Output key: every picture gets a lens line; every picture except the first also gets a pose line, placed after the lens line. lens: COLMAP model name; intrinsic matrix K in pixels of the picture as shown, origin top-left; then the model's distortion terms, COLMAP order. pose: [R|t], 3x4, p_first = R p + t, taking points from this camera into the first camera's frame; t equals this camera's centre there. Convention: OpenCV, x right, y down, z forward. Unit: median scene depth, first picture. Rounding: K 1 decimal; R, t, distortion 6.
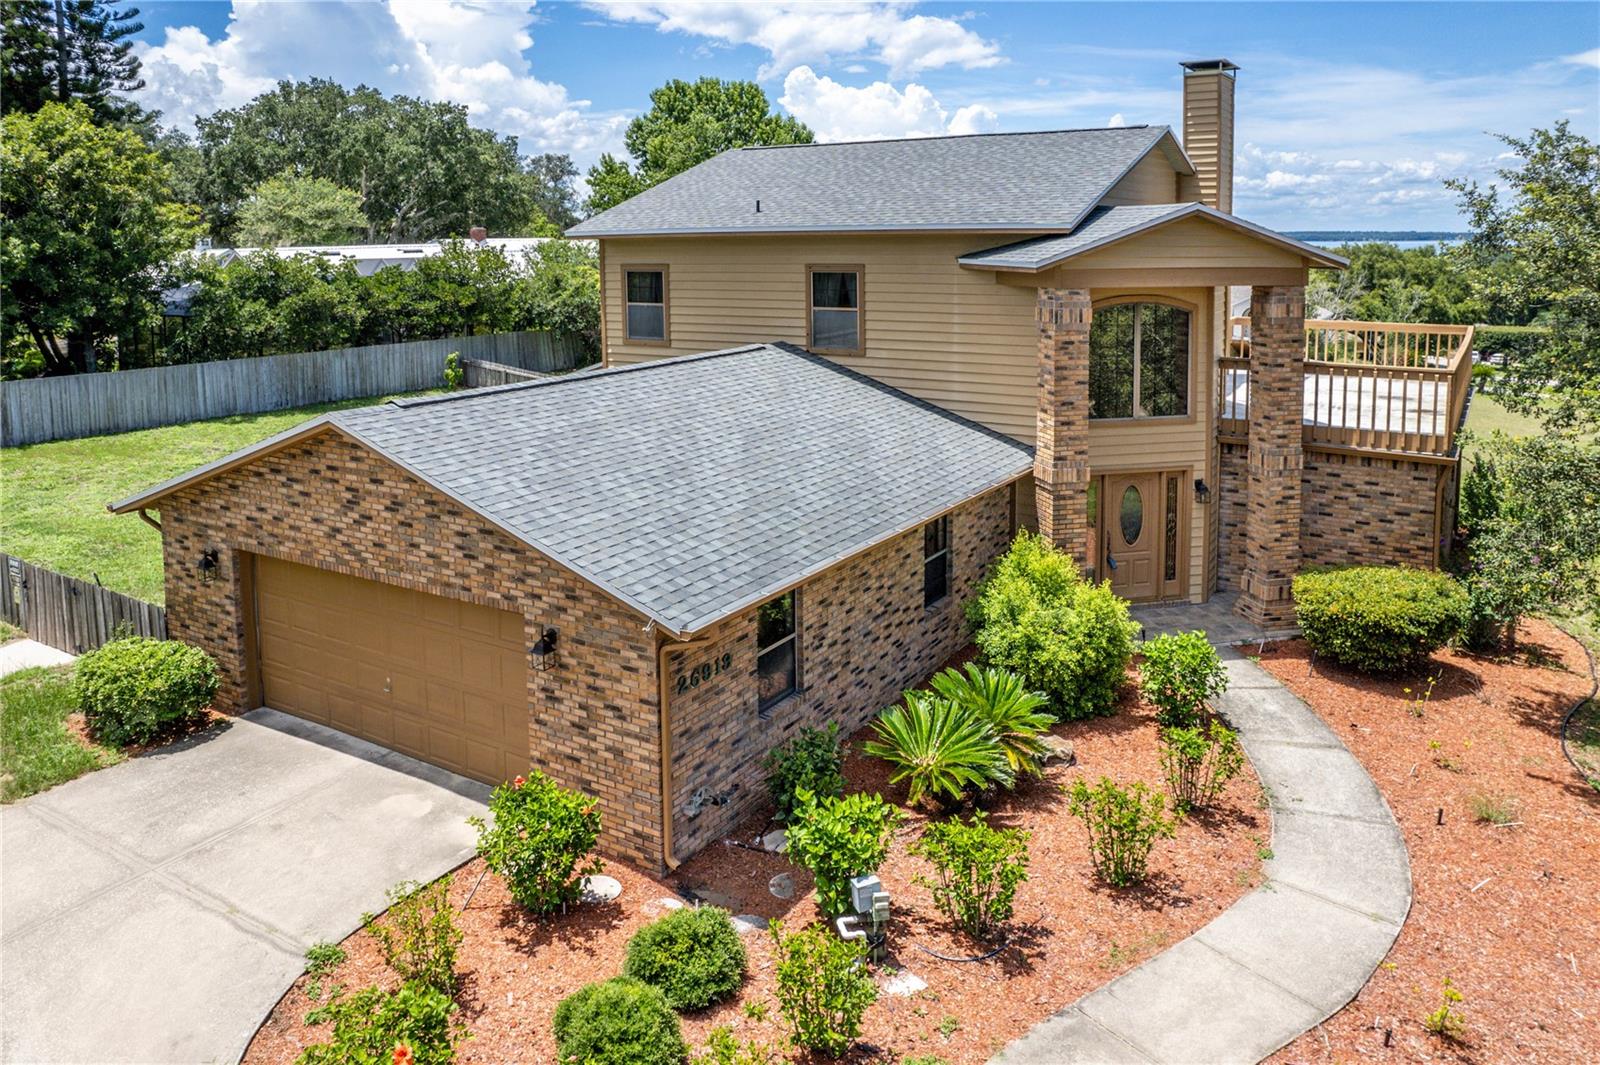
lens RADIAL K [[1150.9, 0, 779.1], [0, 1150.9, 369.1], [0, 0, 1]] dist [-0.023282, -0.002449]
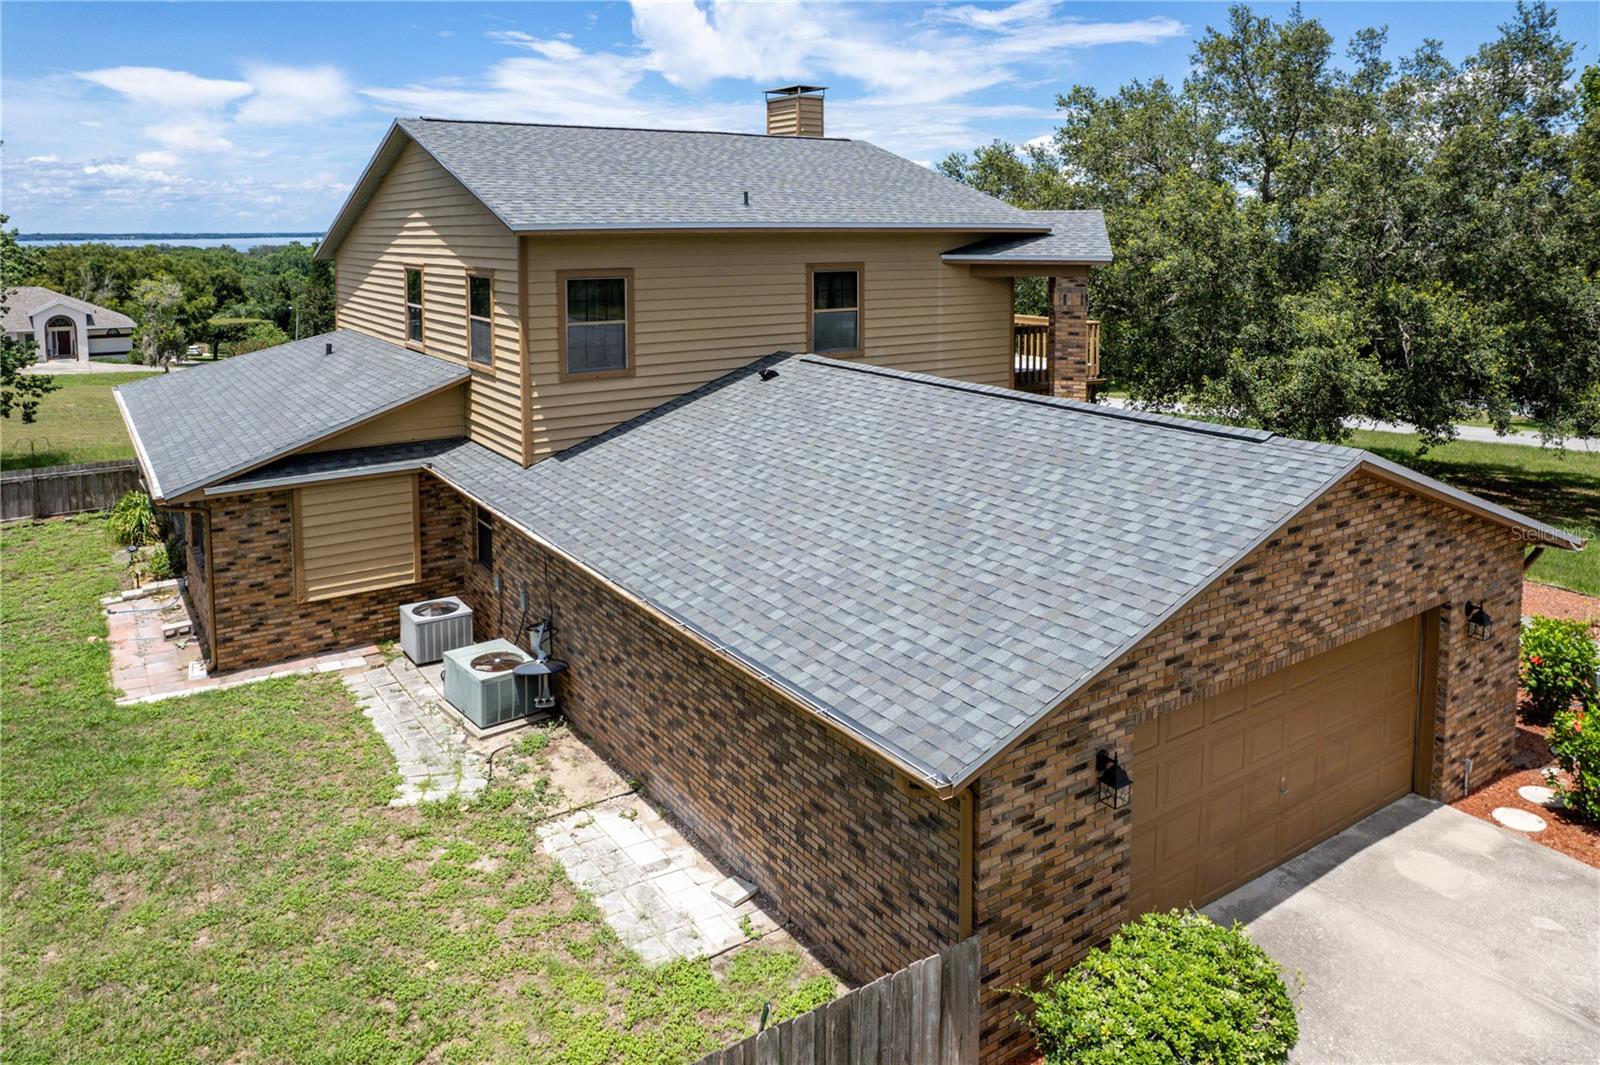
lens RADIAL K [[1078.5, 0, 803.2], [0, 1078.5, 350.2], [0, 0, 1]] dist [-0.011001, 0.000359]
pose [[0.402226, -0.089334, 0.911171, -0.843365], [0.104386, 0.993213, 0.051298, -0.073979], [-0.909570, 0.074480, 0.408822, 0.727241]]
